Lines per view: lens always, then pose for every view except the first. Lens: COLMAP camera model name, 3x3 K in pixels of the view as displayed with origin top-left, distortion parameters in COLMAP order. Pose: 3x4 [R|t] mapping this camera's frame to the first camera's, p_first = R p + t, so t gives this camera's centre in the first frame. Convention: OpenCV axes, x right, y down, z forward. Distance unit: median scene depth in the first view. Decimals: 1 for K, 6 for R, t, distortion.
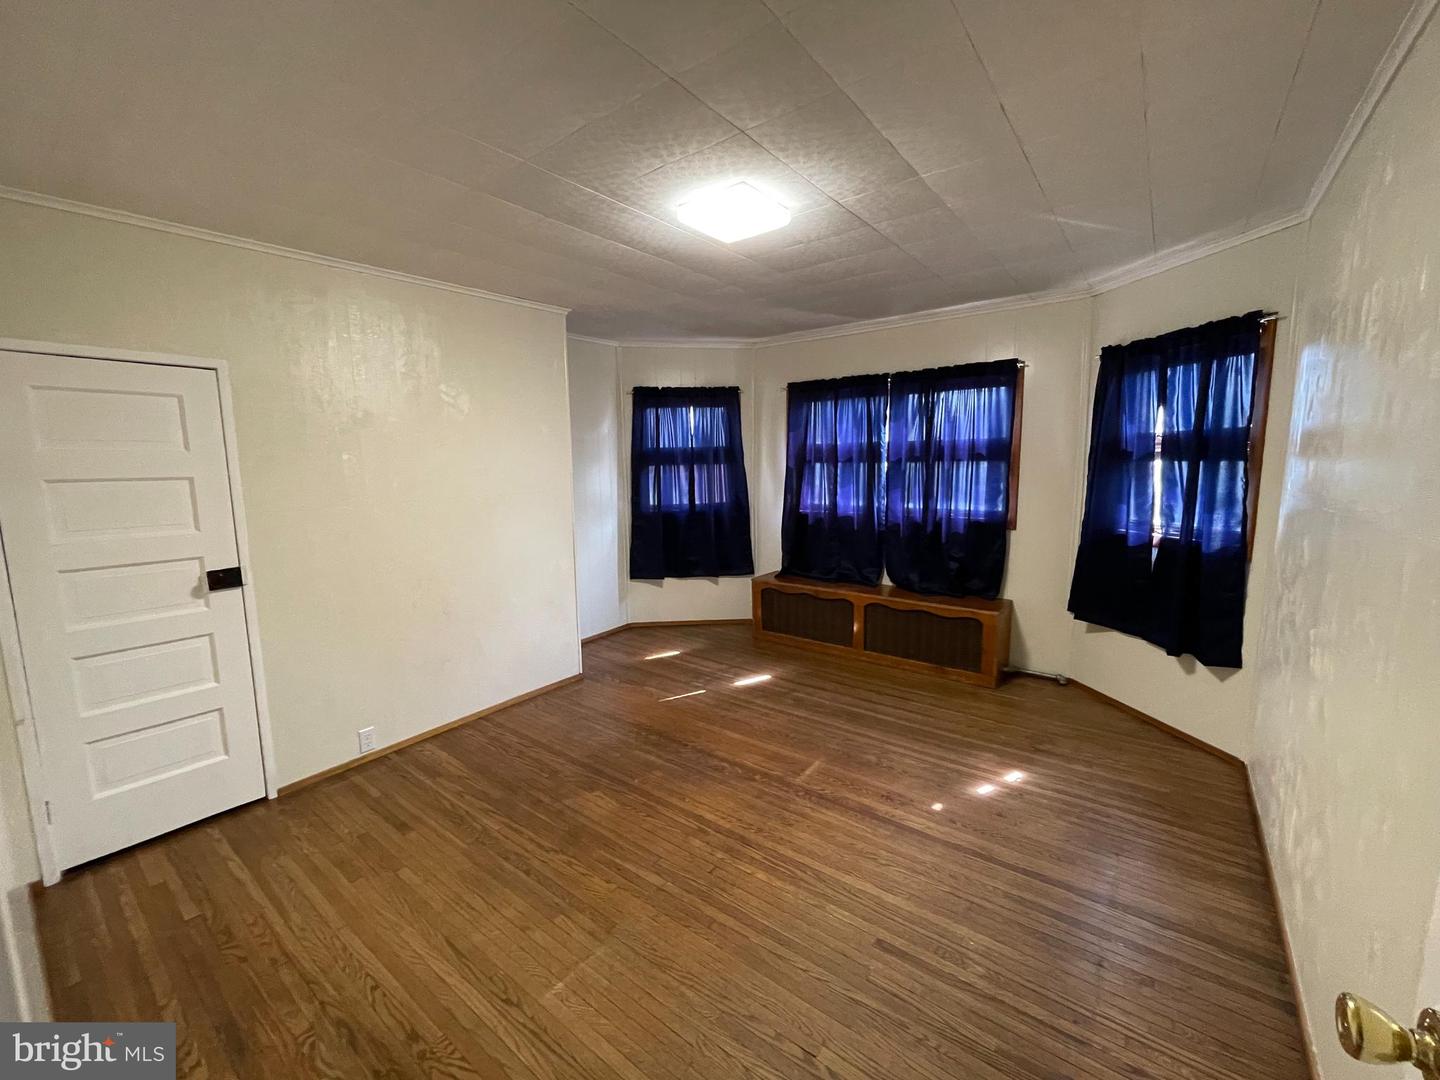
lens RADIAL K [[586.4, 0, 715.5], [0, 586.4, 540.3], [0, 0, 1]] dist [-0.006169, 0.003584]
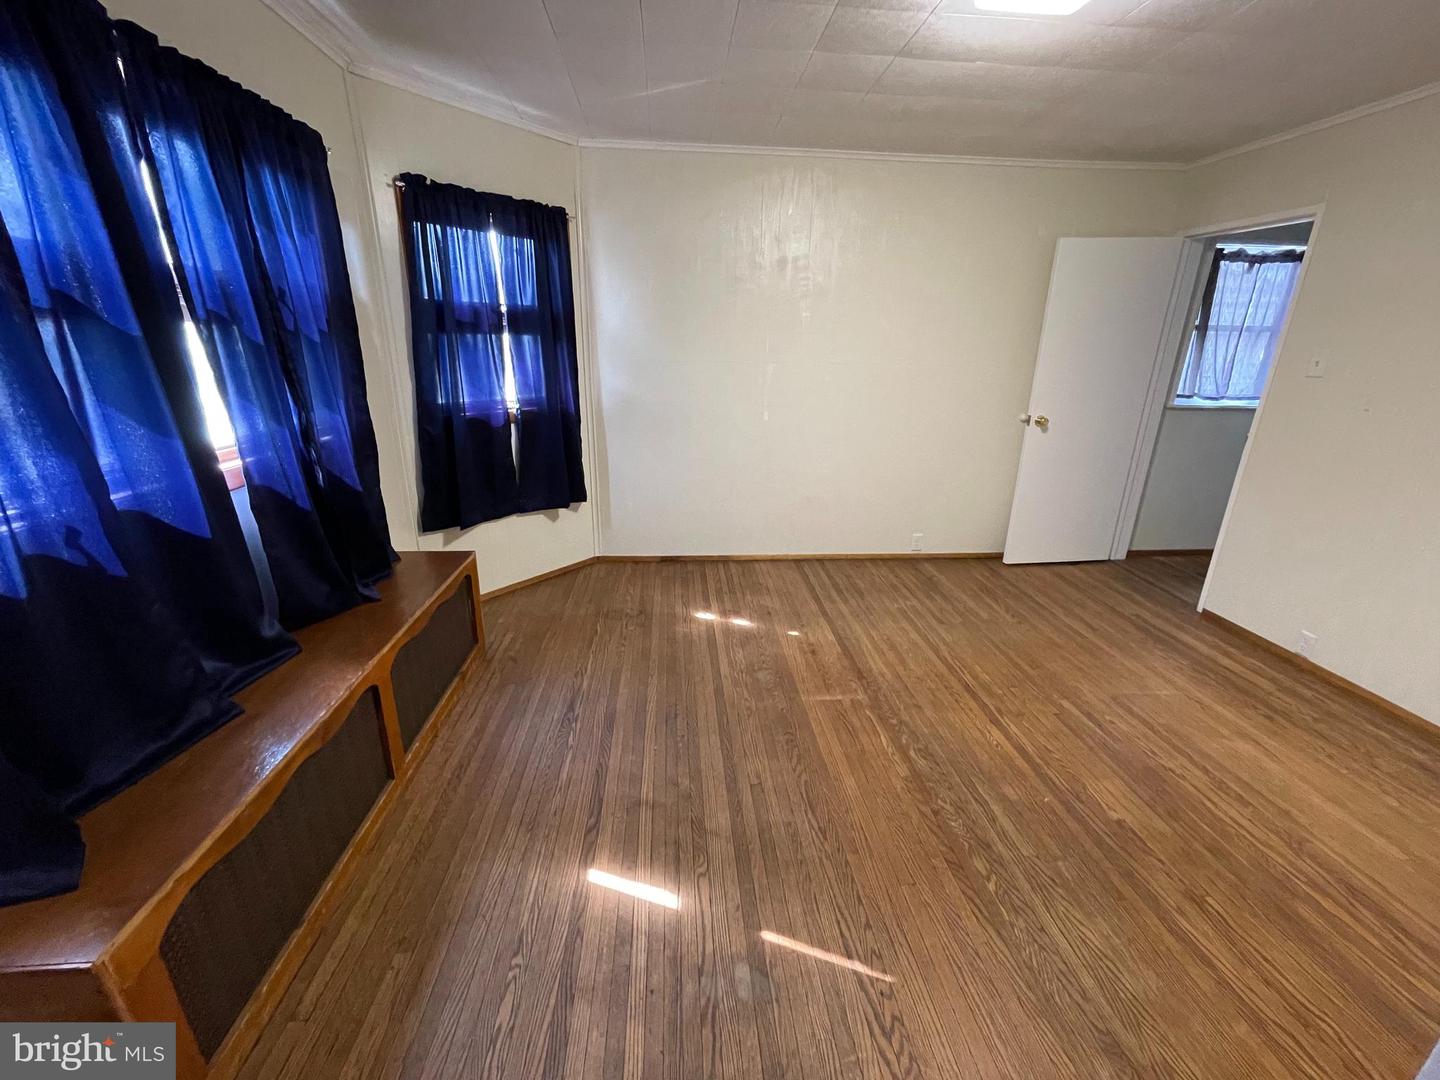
lens RADIAL K [[586.4, 0, 715.5], [0, 586.4, 540.3], [0, 0, 1]] dist [-0.006169, 0.003584]
pose [[-0.671692, -0.230305, 0.704123, -0.282114], [0.095992, 0.915382, 0.390974, -0.183924], [-0.734585, 0.330204, -0.592748, 1.558851]]
